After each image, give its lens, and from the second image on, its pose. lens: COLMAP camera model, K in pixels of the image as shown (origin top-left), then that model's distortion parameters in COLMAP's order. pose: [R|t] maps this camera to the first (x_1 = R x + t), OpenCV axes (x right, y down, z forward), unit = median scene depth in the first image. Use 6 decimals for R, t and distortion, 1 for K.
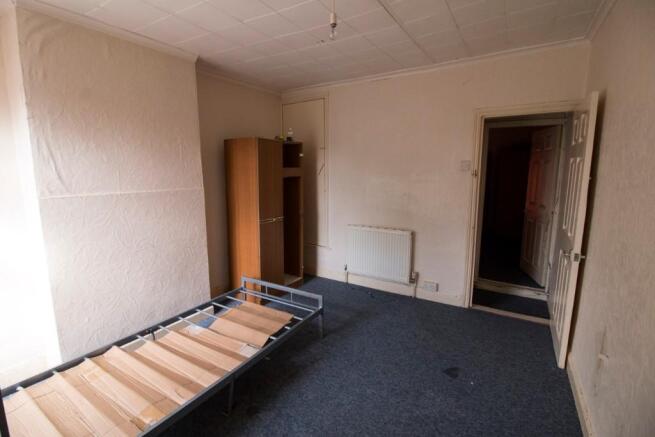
lens RADIAL K [[299.9, 0, 325.4], [0, 299.9, 215.7], [0, 0, 1]] dist [-0.036907, -0.001039]
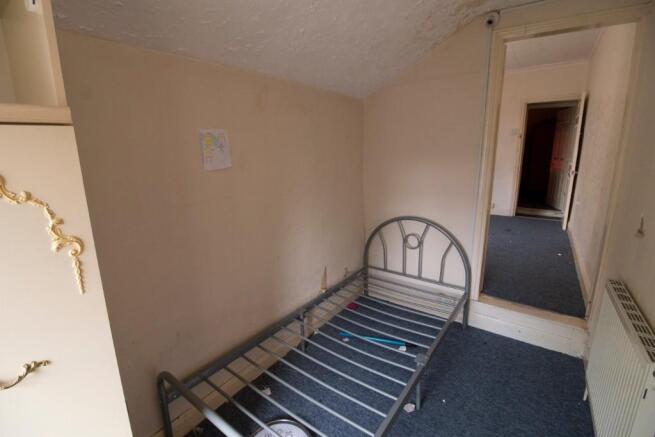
lens RADIAL K [[299.9, 0, 329.8], [0, 299.9, 219.0], [0, 0, 1]] dist [-0.036907, -0.001039]
pose [[0.998143, 0.009898, -0.060098, -0.527767], [-0.005924, 0.997806, 0.065944, 0.249052], [0.060619, -0.065465, 0.996012, -0.857077]]
